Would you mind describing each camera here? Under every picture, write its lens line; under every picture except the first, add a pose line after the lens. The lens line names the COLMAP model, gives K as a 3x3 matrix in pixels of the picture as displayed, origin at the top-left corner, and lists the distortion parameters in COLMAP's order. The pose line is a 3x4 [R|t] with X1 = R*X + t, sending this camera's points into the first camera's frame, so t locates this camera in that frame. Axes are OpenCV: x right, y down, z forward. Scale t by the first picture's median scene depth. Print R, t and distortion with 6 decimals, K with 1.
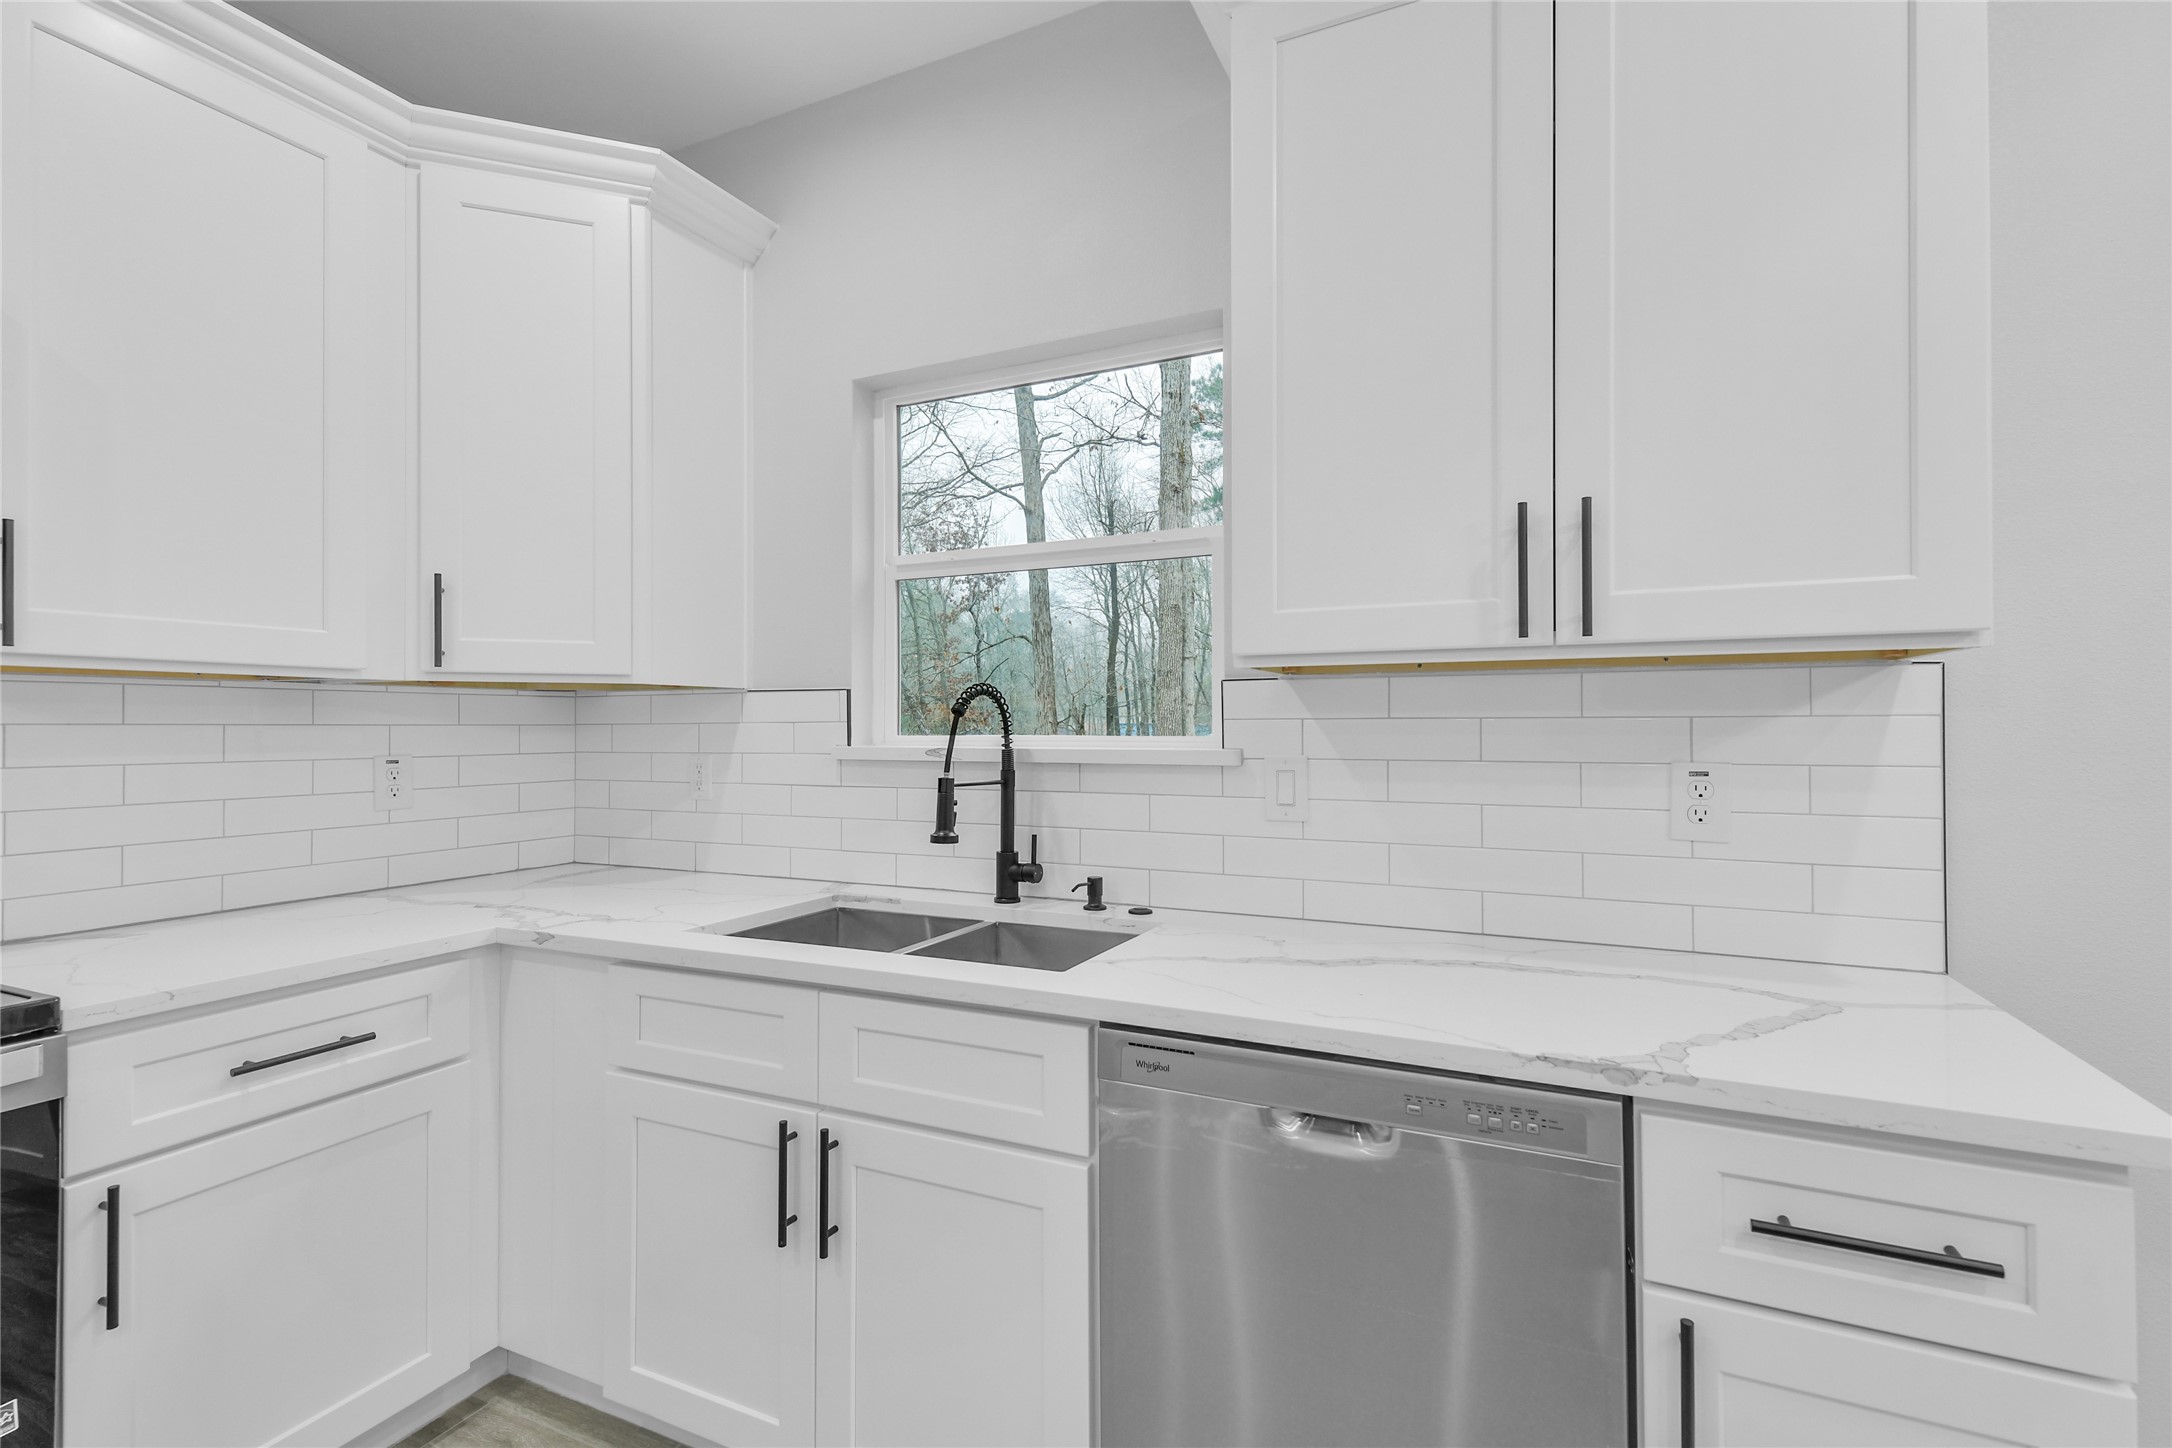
lens RADIAL K [[972.7, 0, 1113.0], [0, 972.7, 717.6], [0, 0, 1]] dist [0.021020, -0.008036]
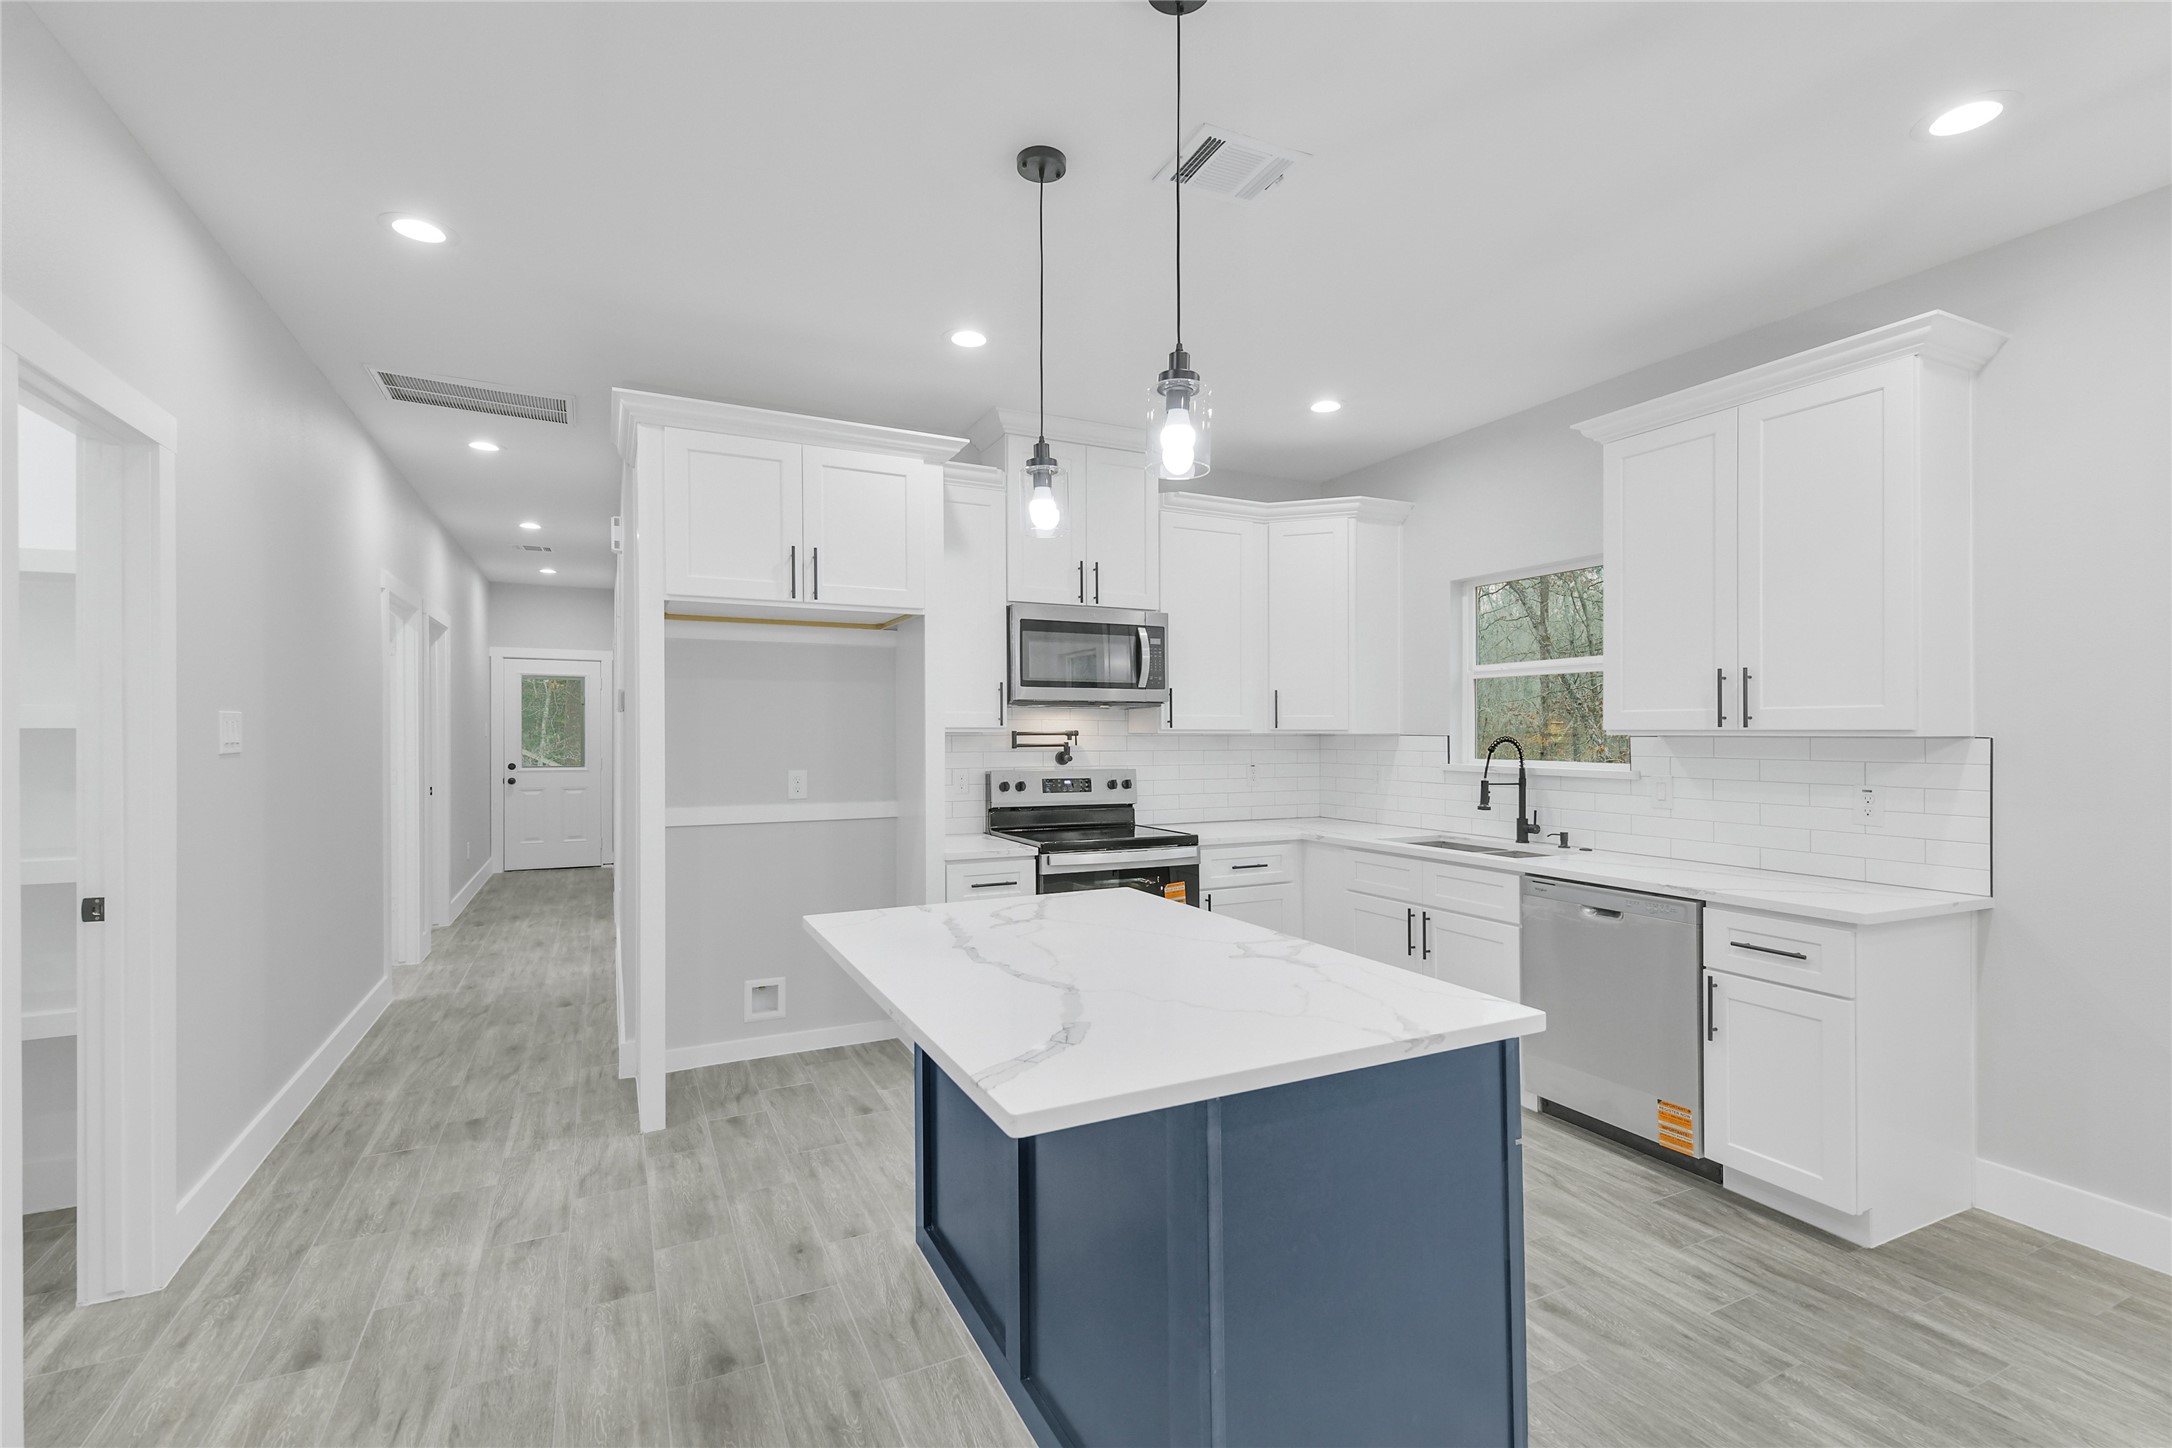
lens RADIAL K [[973.4, 0, 1086.0], [0, 973.4, 724.0], [0, 0, 1]] dist [0.016011, -0.007213]
pose [[0.768524, -0.002012, -0.639818, 0.512027], [0.002774, 0.999996, 0.000188, -0.064429], [0.639815, -0.001920, 0.768526, -1.191754]]
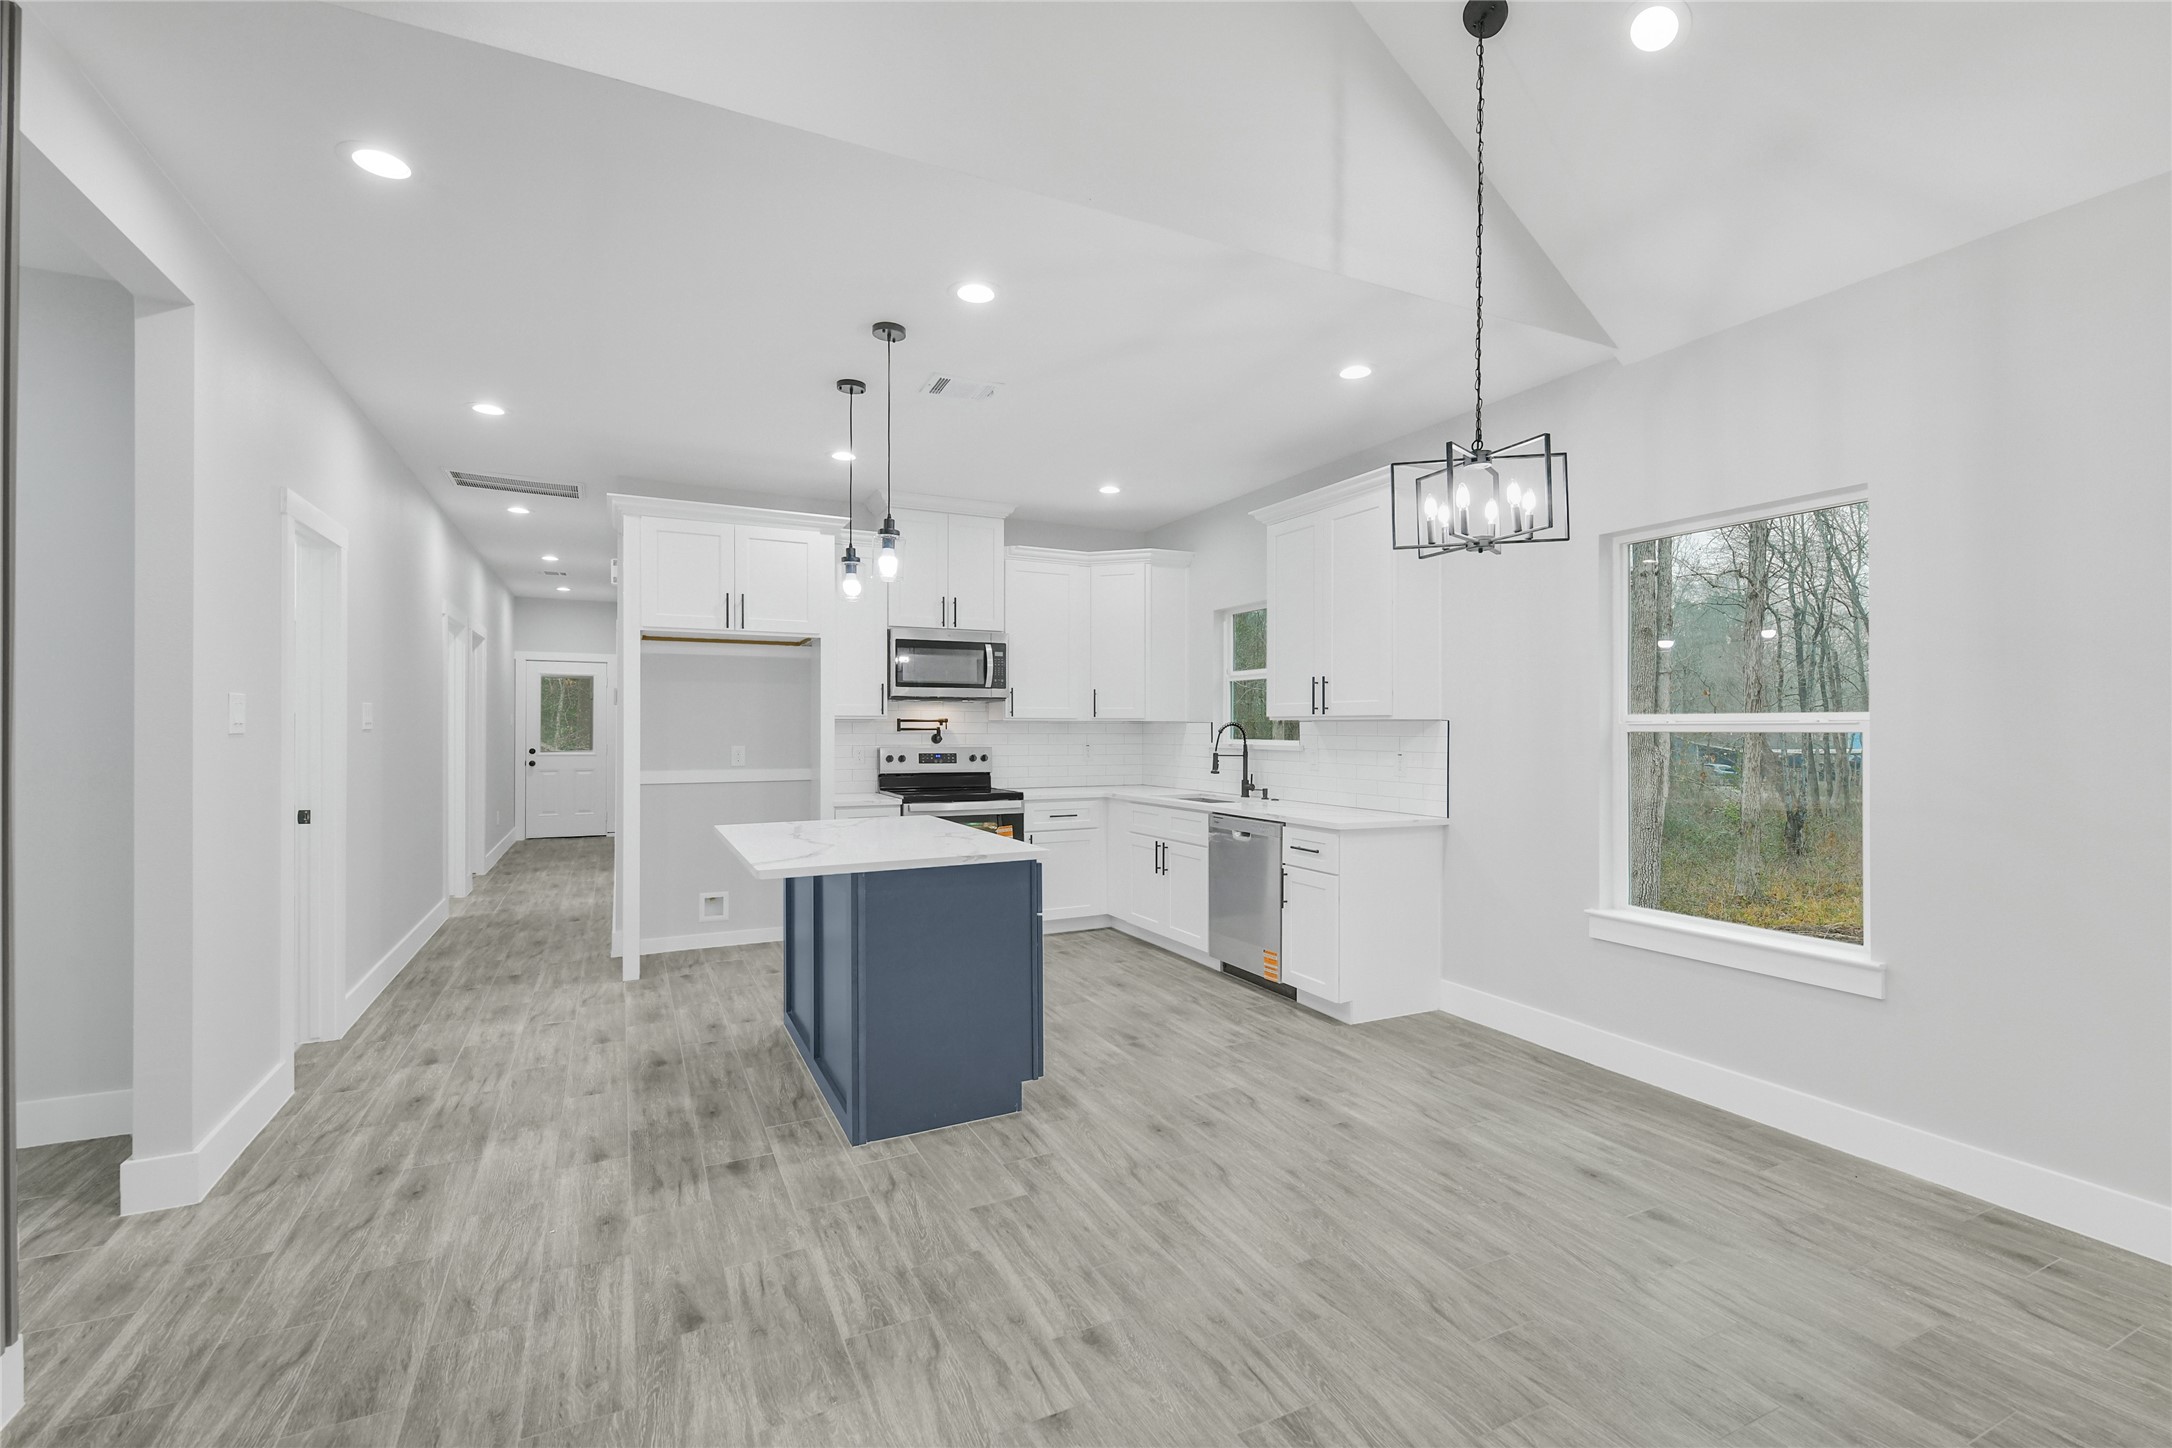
lens RADIAL K [[950.4, 0, 1079.2], [0, 950.4, 713.0], [0, 0, 1]] dist [0.000748, -0.000076]
pose [[0.765480, -0.005107, -0.643439, 1.374490], [0.001759, 0.999981, -0.005844, -0.047058], [0.643457, 0.003342, 0.765475, -1.533259]]
